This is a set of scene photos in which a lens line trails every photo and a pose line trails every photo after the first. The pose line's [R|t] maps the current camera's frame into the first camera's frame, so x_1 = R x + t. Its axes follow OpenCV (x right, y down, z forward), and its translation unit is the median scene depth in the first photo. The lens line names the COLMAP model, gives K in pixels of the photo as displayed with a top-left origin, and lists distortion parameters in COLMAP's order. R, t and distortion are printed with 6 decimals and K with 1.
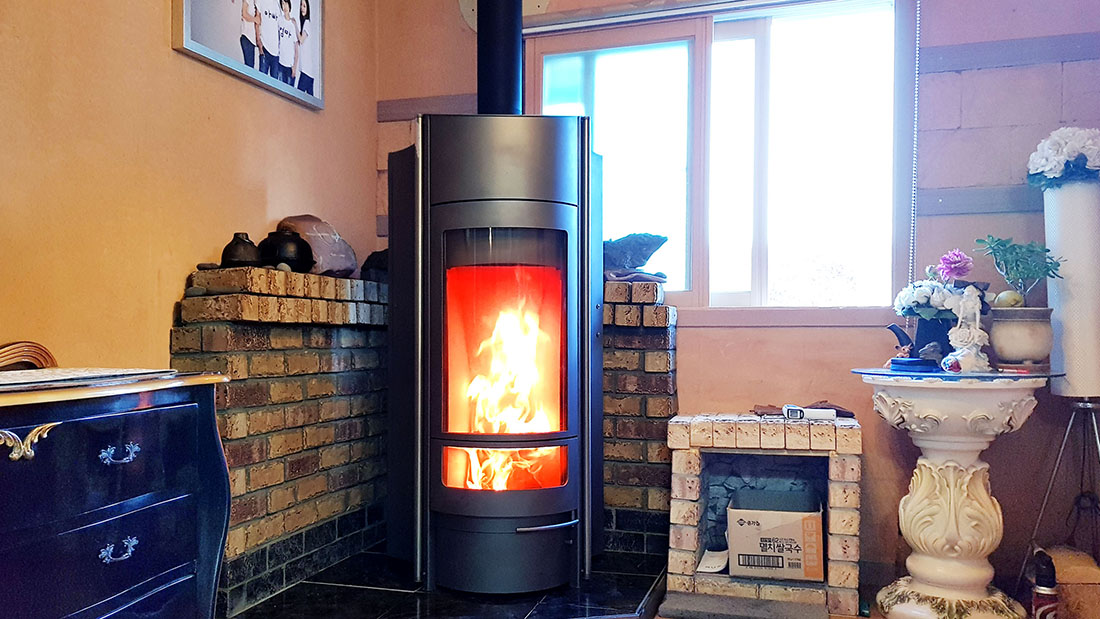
lens RADIAL K [[1039.3, 0, 543.9], [0, 1039.3, 356.8], [0, 0, 1]] dist [0.071760, -0.162728]
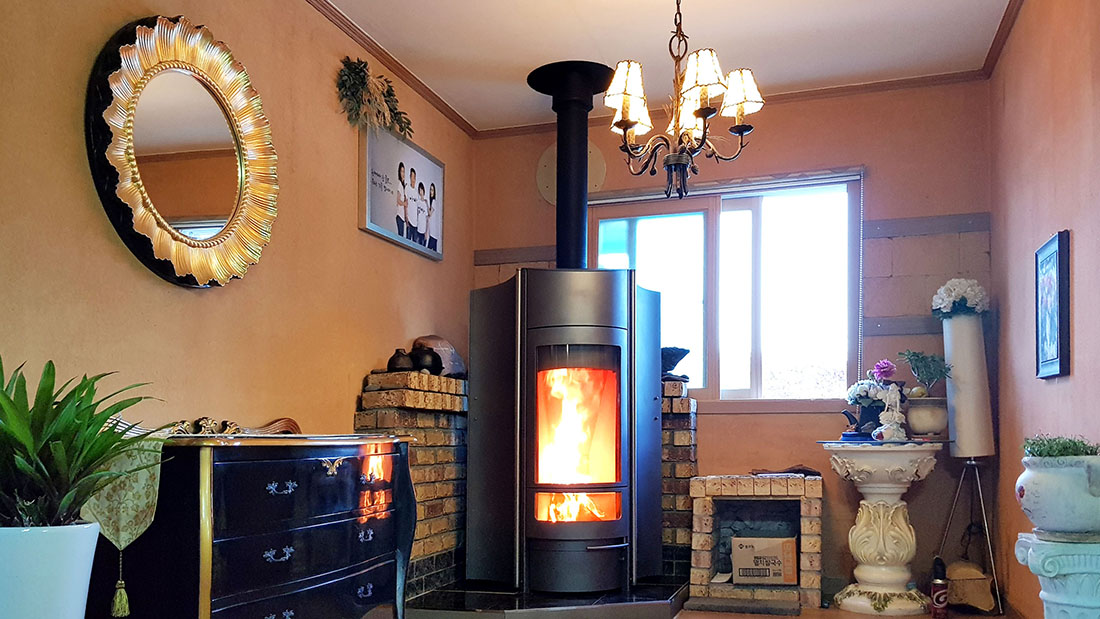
lens RADIAL K [[1222.7, 0, 496.6], [0, 1222.7, 424.2], [0, 0, 1]] dist [-0.058344, 0.004455]
pose [[0.998955, -0.001618, -0.045674, -0.070610], [-0.000529, 0.998896, -0.046968, 0.067655], [0.045700, 0.046943, 0.997852, -0.697867]]
